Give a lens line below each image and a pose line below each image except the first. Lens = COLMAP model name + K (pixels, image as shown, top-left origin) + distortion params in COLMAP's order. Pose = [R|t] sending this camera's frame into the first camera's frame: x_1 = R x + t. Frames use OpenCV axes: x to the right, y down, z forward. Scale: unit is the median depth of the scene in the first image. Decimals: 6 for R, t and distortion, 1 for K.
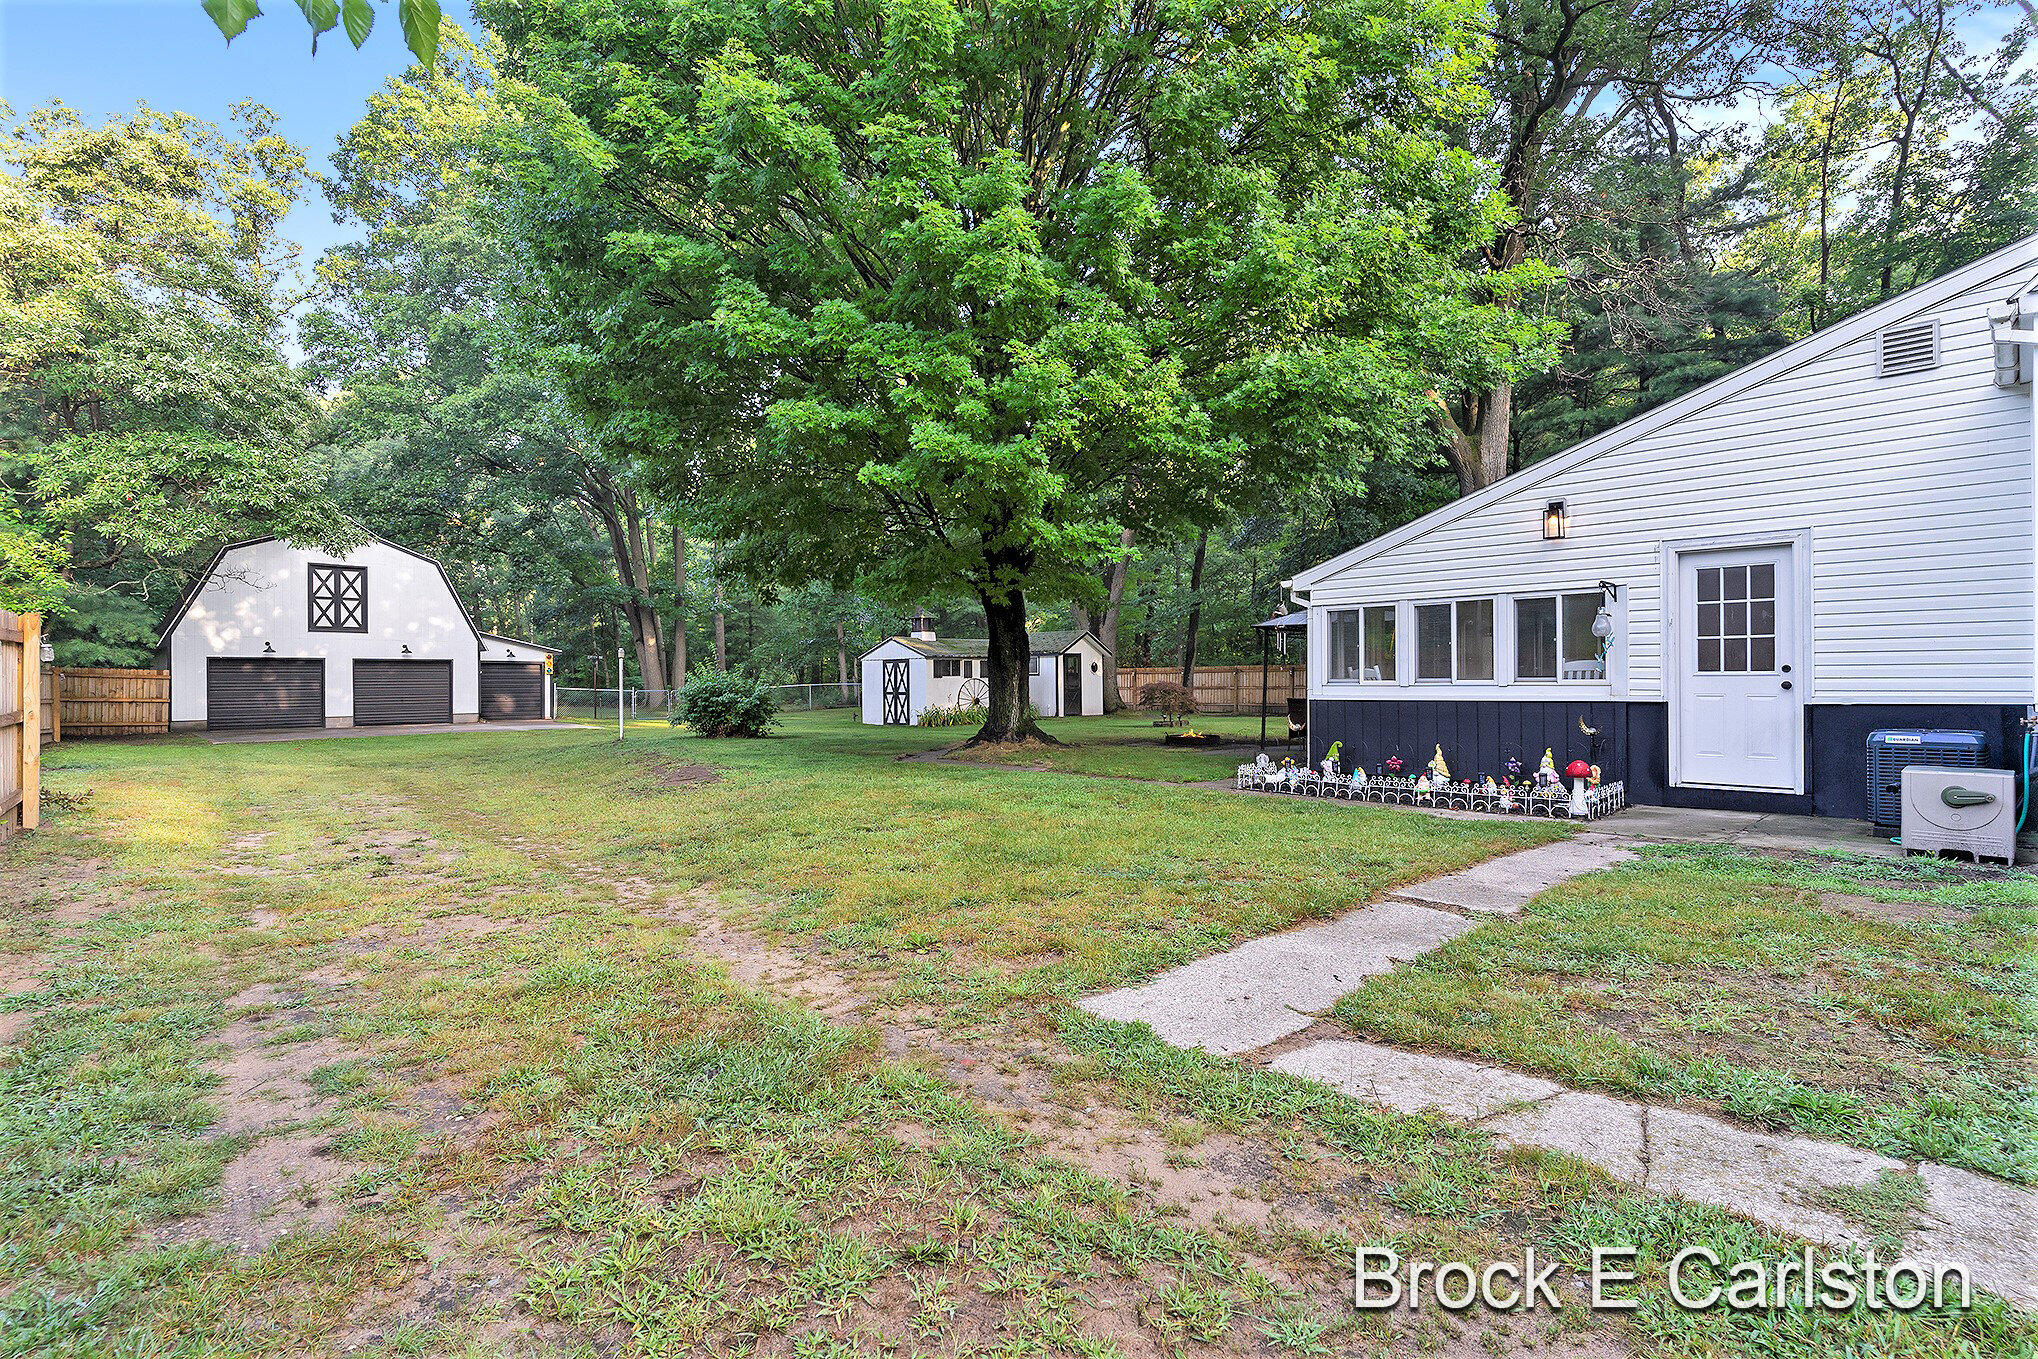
lens RADIAL K [[970.1, 0, 1022.9], [0, 970.1, 675.8], [0, 0, 1]] dist [-0.001968, -0.001308]
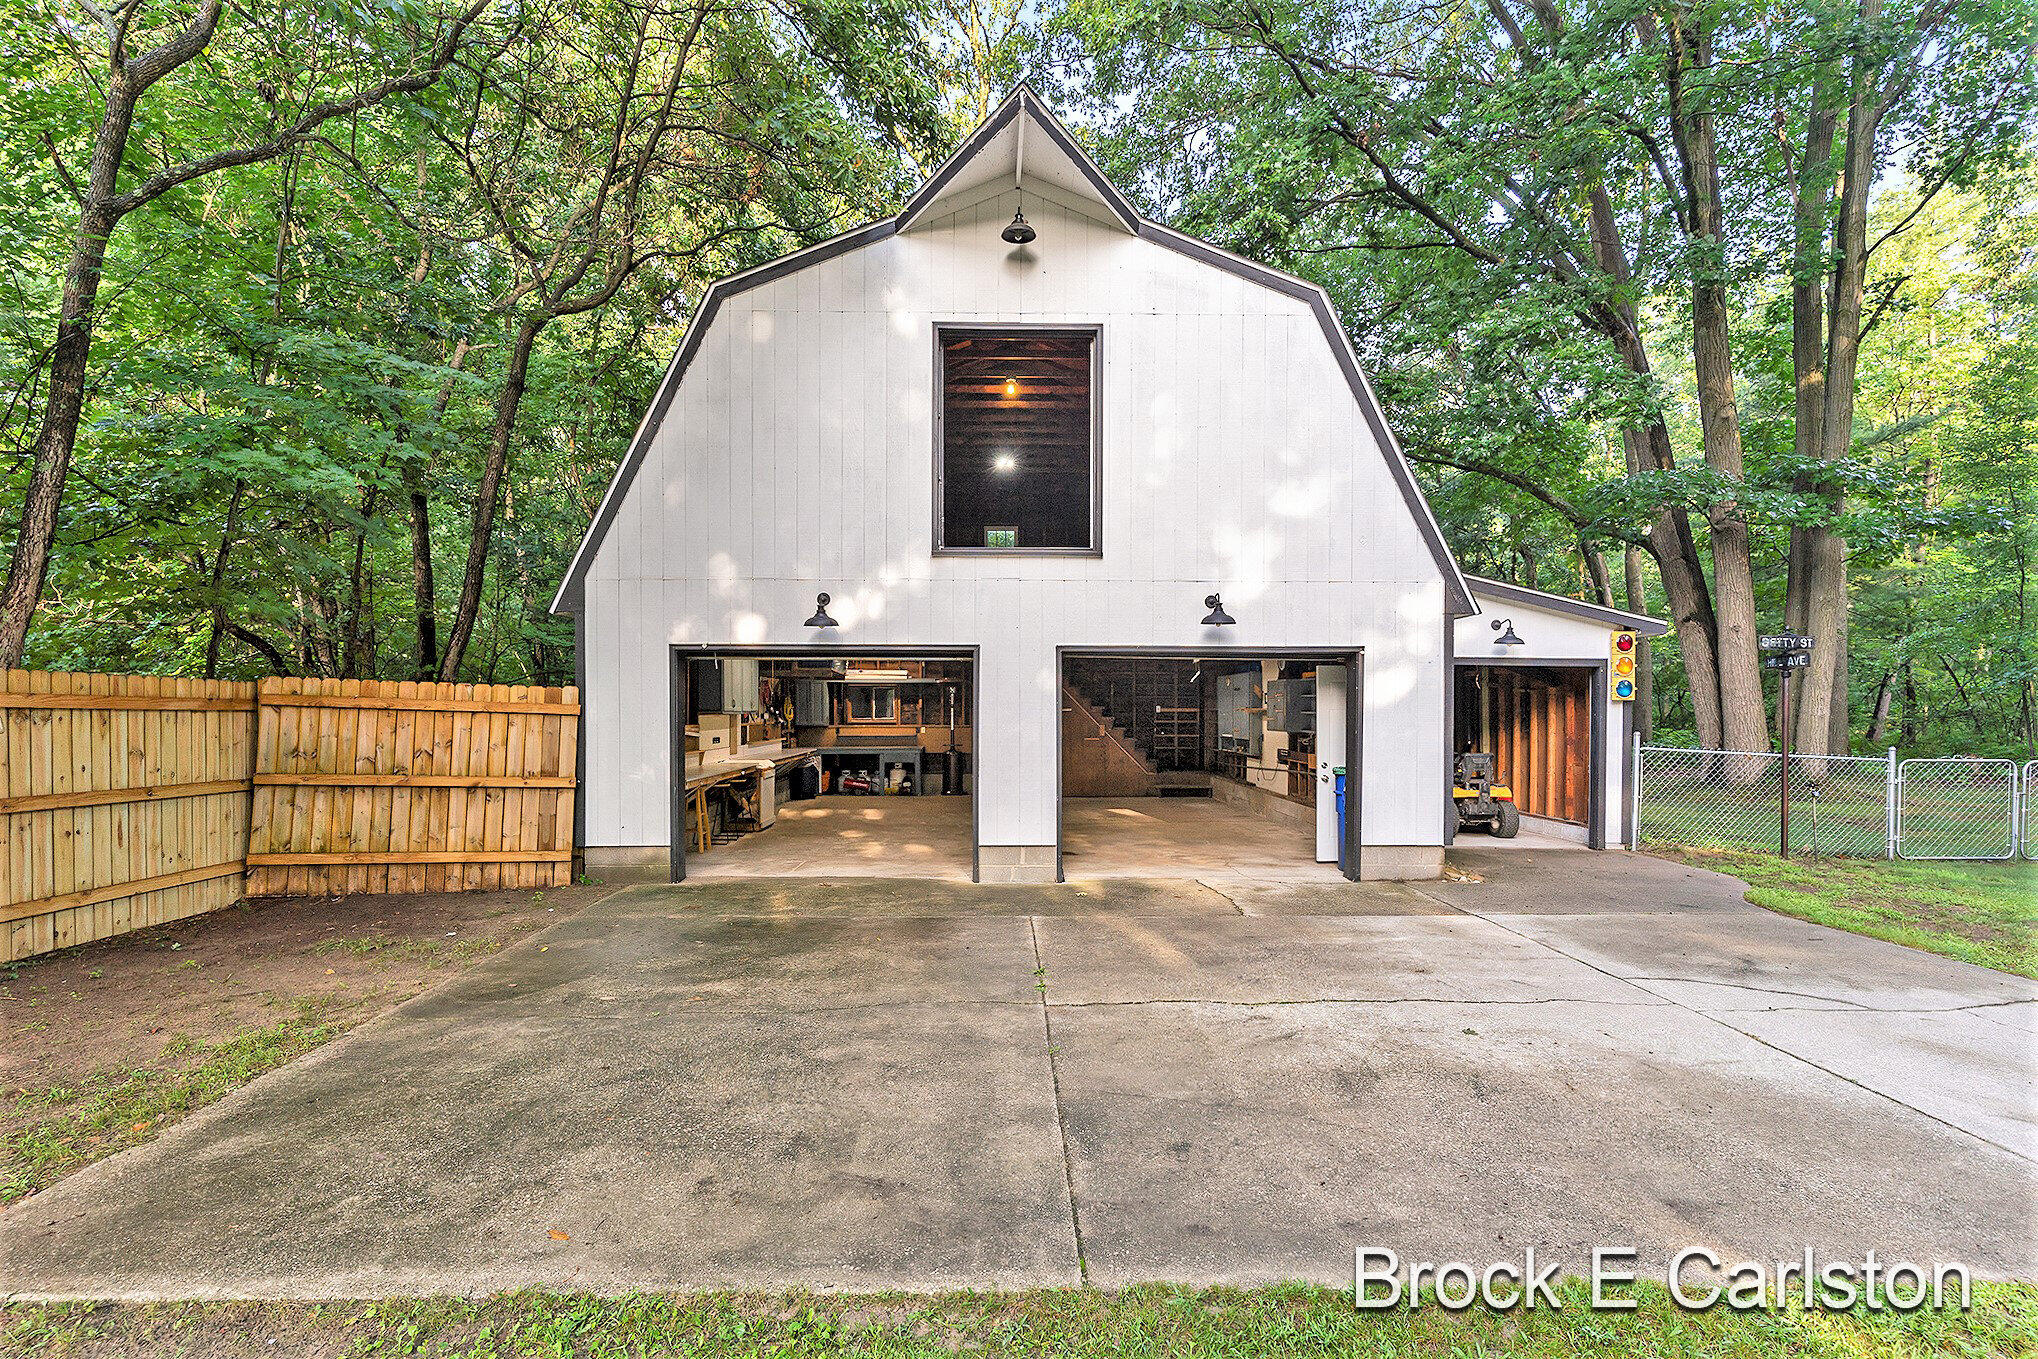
lens RADIAL K [[970.1, 0, 995.5], [0, 970.1, 709.3], [0, 0, 1]] dist [-0.001968, -0.001308]
pose [[0.732958, 0.009994, -0.680201, -0.540225], [-0.003100, 0.999931, 0.011352, -0.002584], [0.680267, -0.006212, 0.732938, 0.823725]]
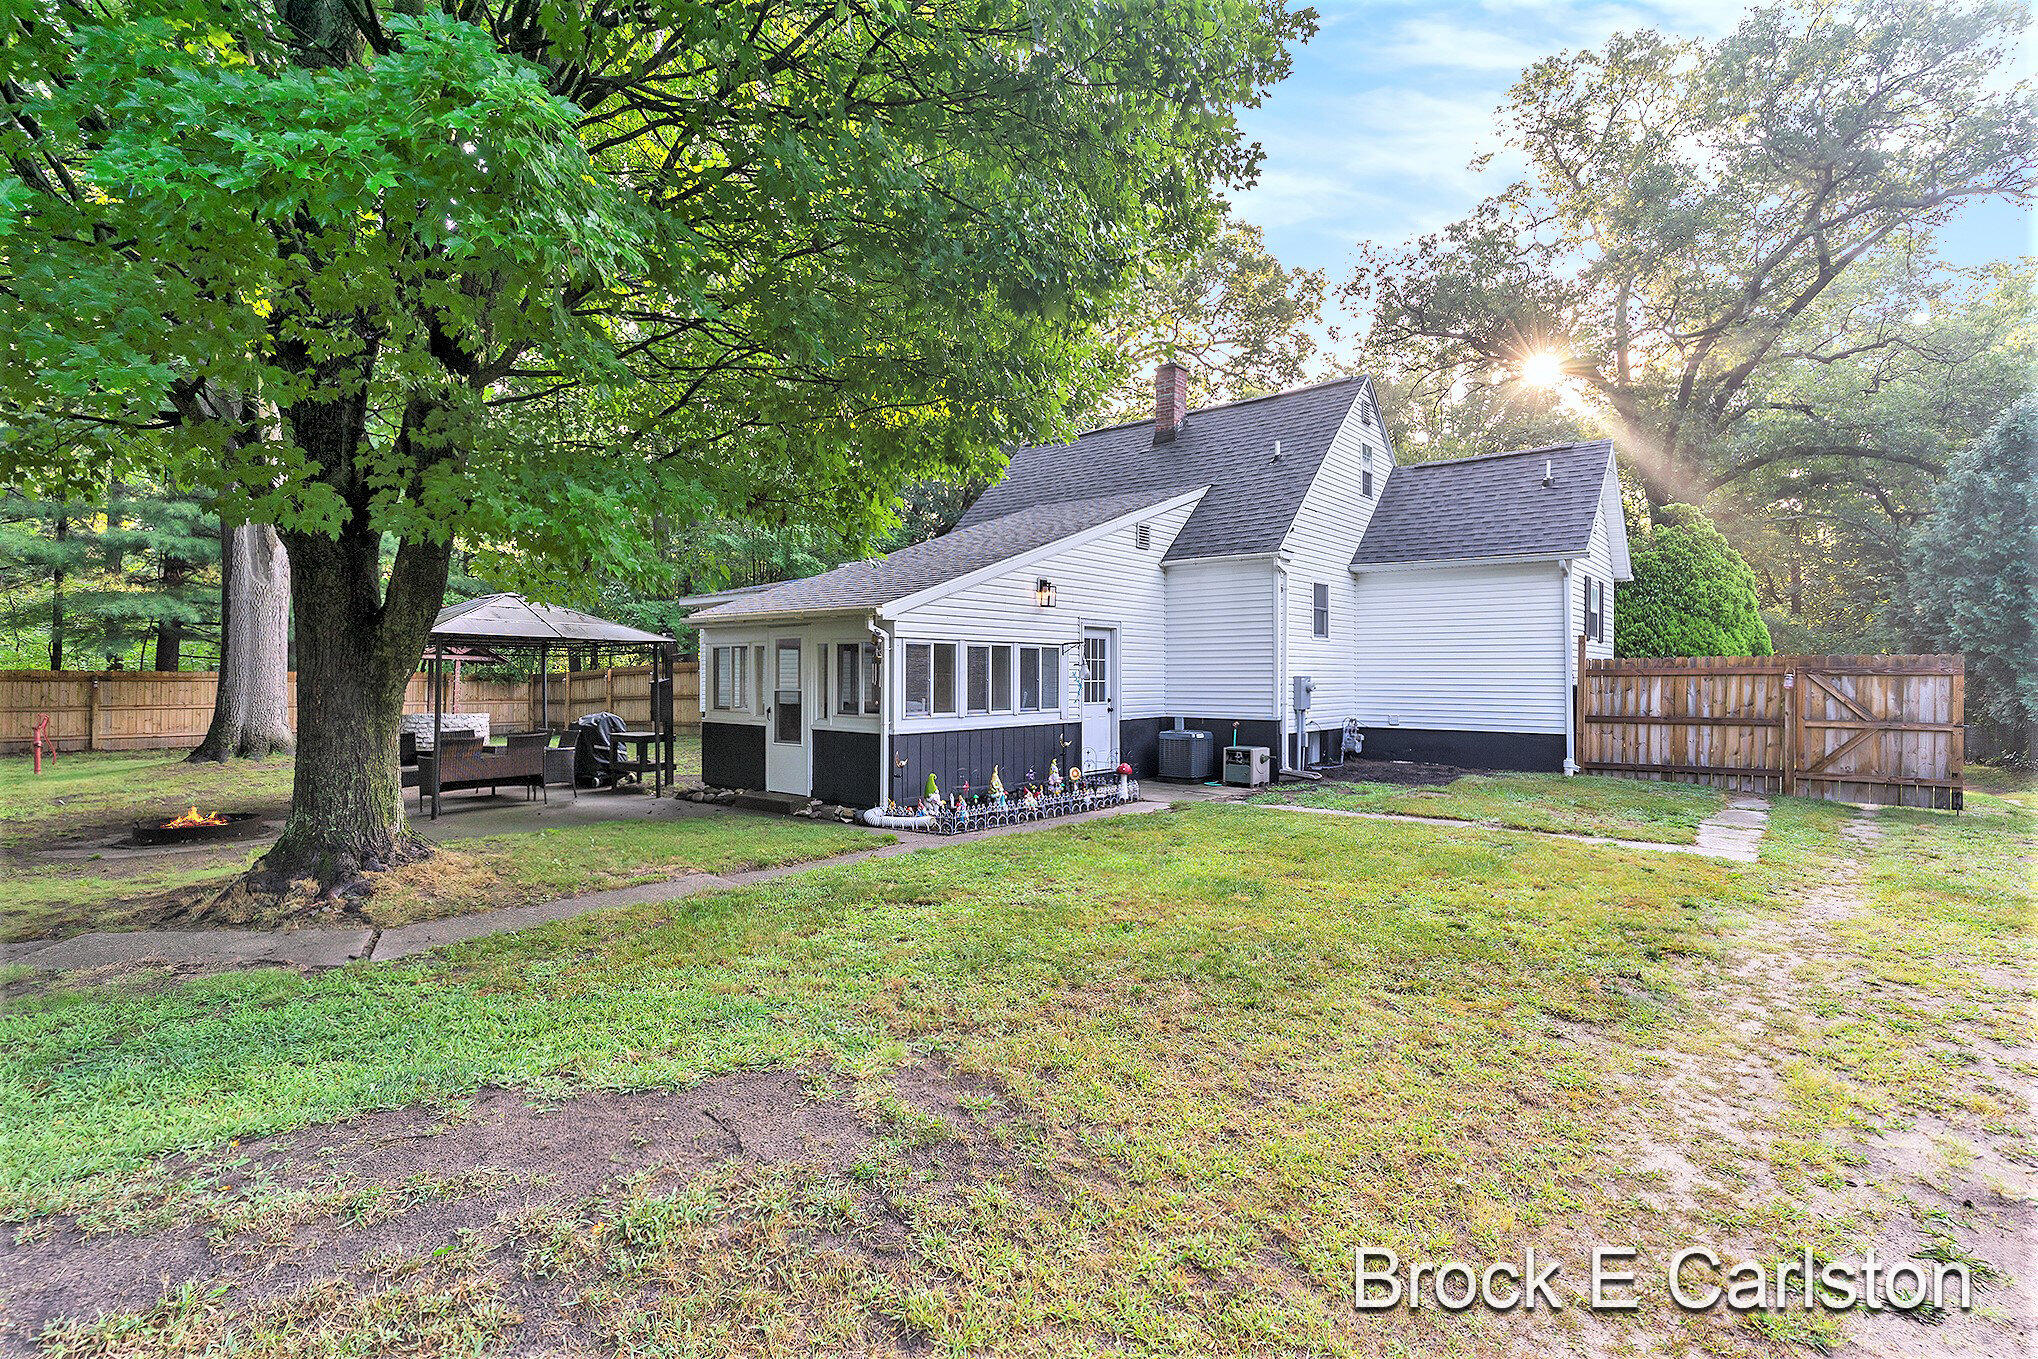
lens RADIAL K [[970.1, 0, 1016.0], [0, 970.1, 669.4], [0, 0, 1]] dist [-0.001968, -0.001308]
pose [[-0.114884, 0.012306, 0.993303, -0.253121], [-0.005073, 0.999903, -0.012974, -0.010718], [-0.993366, -0.006530, -0.114810, 0.373717]]
